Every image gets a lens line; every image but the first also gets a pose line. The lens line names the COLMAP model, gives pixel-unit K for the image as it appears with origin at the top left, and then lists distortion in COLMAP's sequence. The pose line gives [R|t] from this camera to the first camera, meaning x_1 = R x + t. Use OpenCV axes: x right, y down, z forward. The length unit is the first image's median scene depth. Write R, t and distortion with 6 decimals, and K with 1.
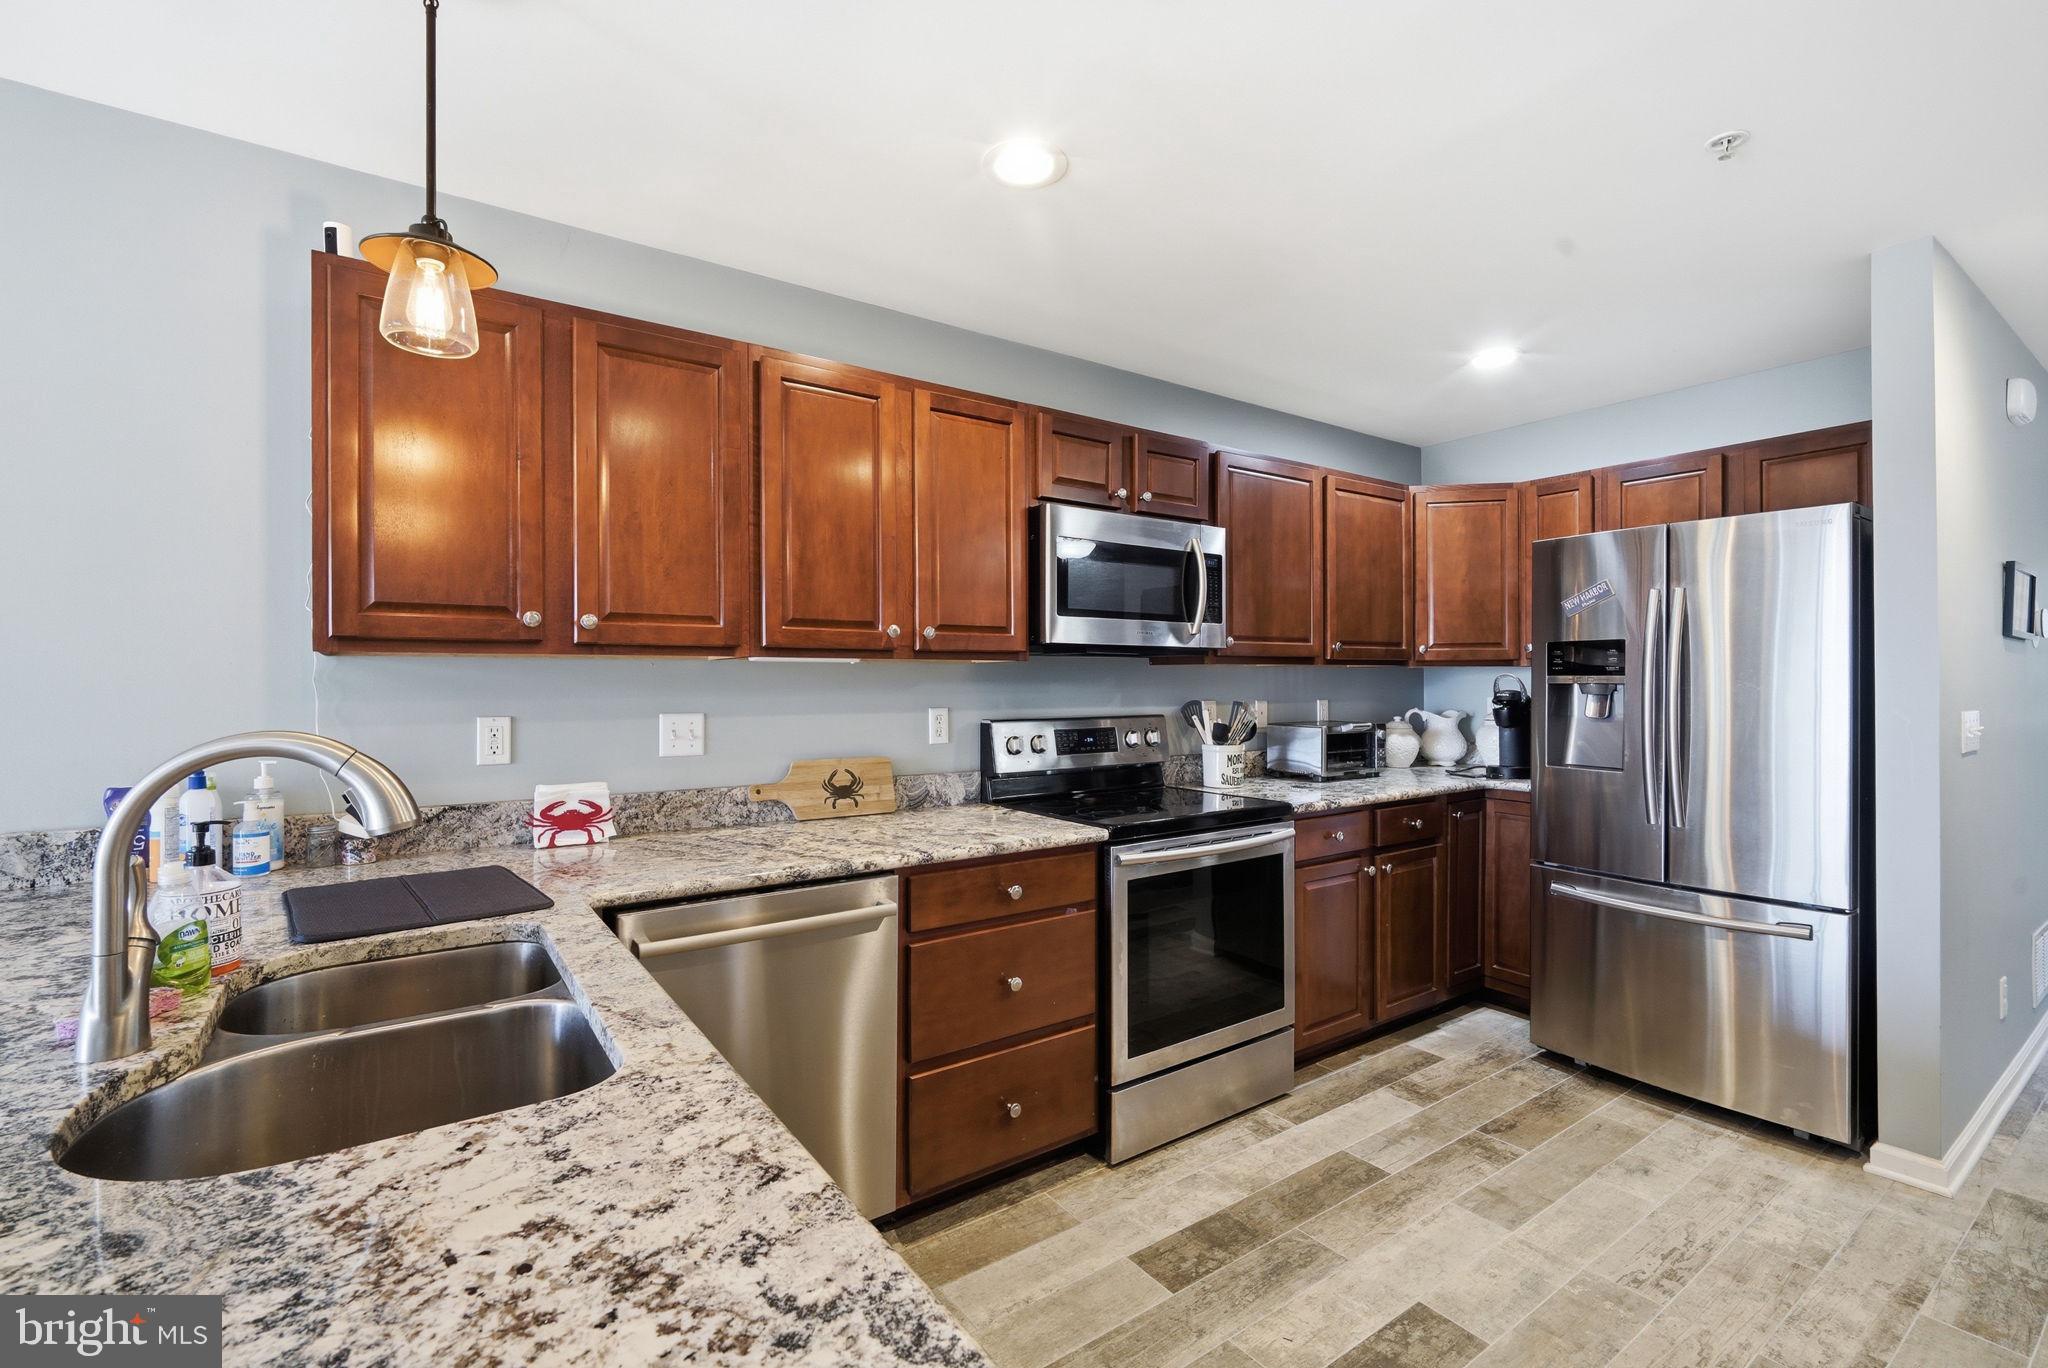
lens RADIAL K [[911.4, 0, 1019.2], [0, 911.4, 680.6], [0, 0, 1]] dist [-0.005871, 0.000757]
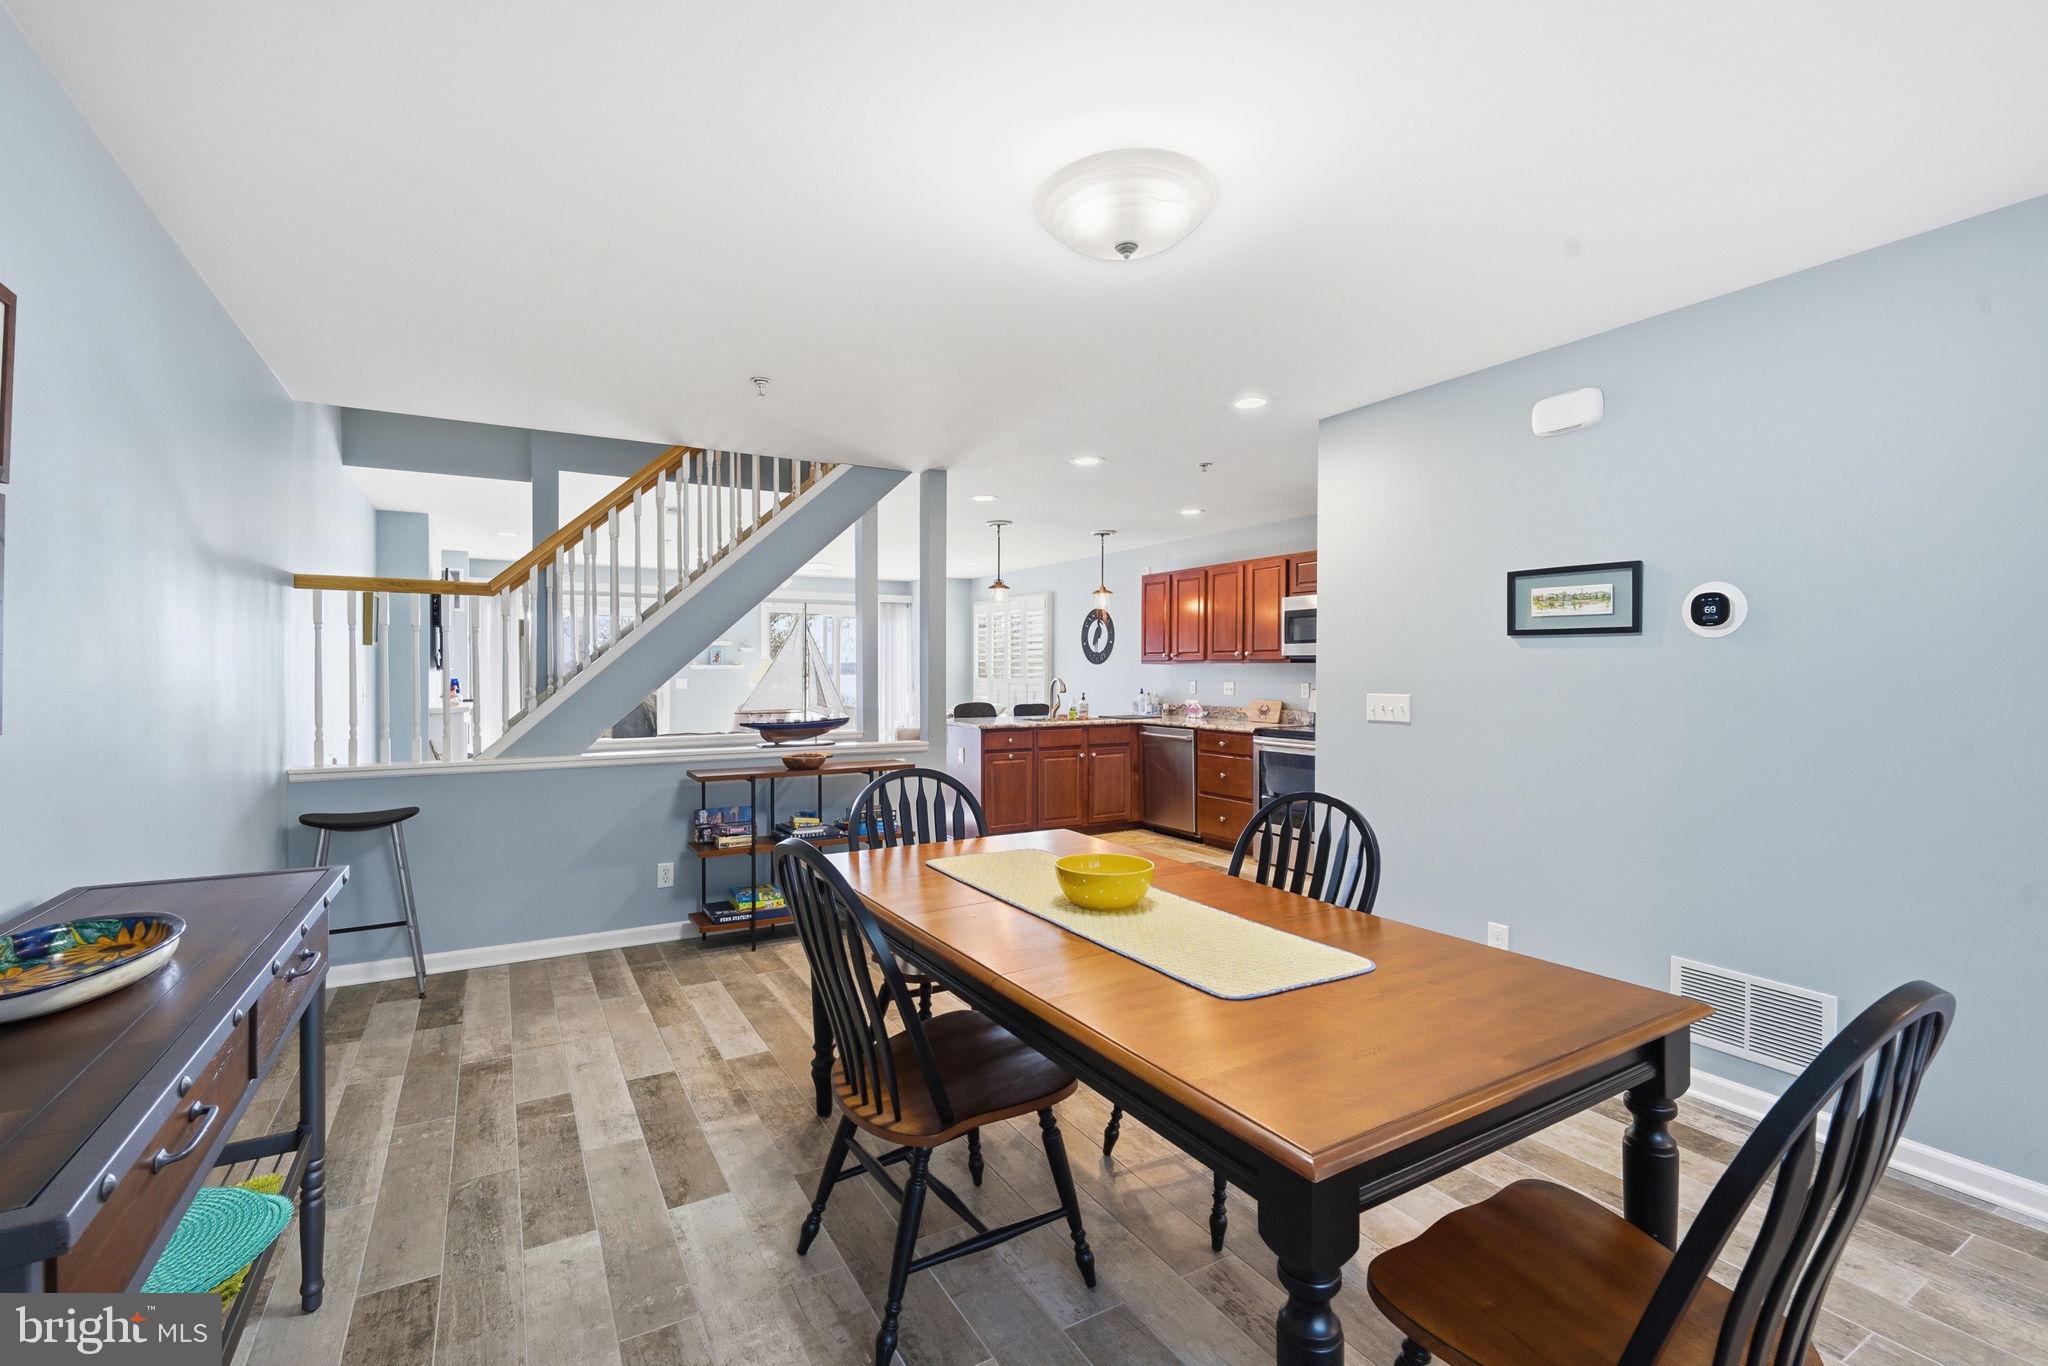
lens RADIAL K [[911.4, 0, 1025.6], [0, 911.4, 676.2], [0, 0, 1]] dist [-0.005871, 0.000757]
pose [[-0.080560, 0.009854, -0.996701, 2.705149], [-0.001860, 0.999948, 0.010037, -0.011342], [0.996748, 0.002662, -0.080538, 0.557979]]
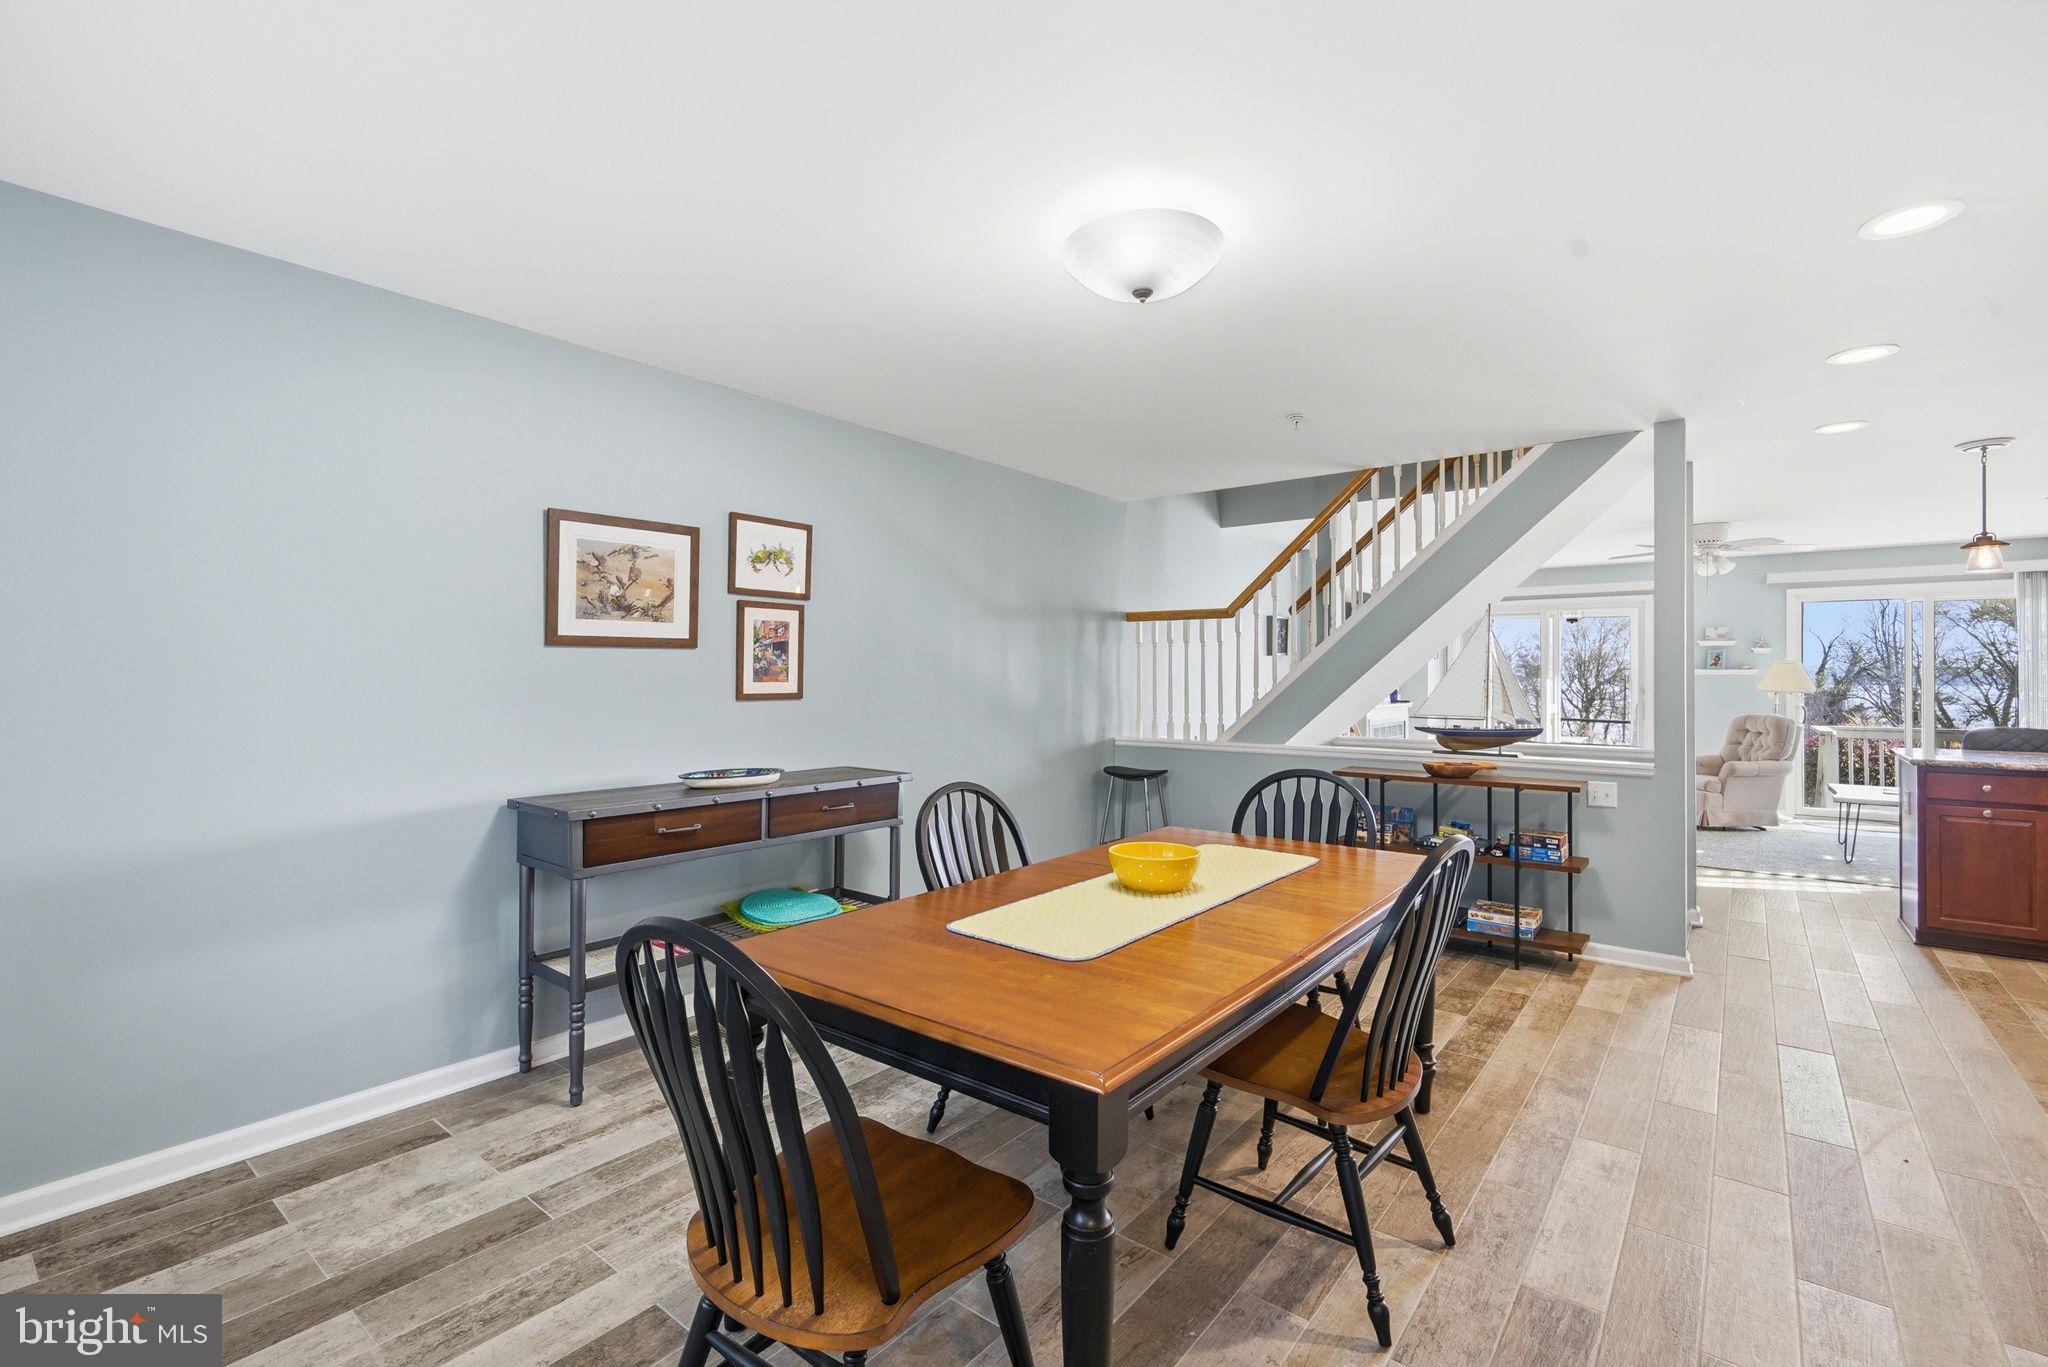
lens RADIAL K [[911.4, 0, 1029.8], [0, 911.4, 669.7], [0, 0, 1]] dist [-0.005871, 0.000757]
pose [[-0.959795, -0.000596, -0.280703, 2.195254], [0.000433, 0.999993, -0.003605, -0.008080], [0.280703, -0.003582, -0.959788, 1.434251]]
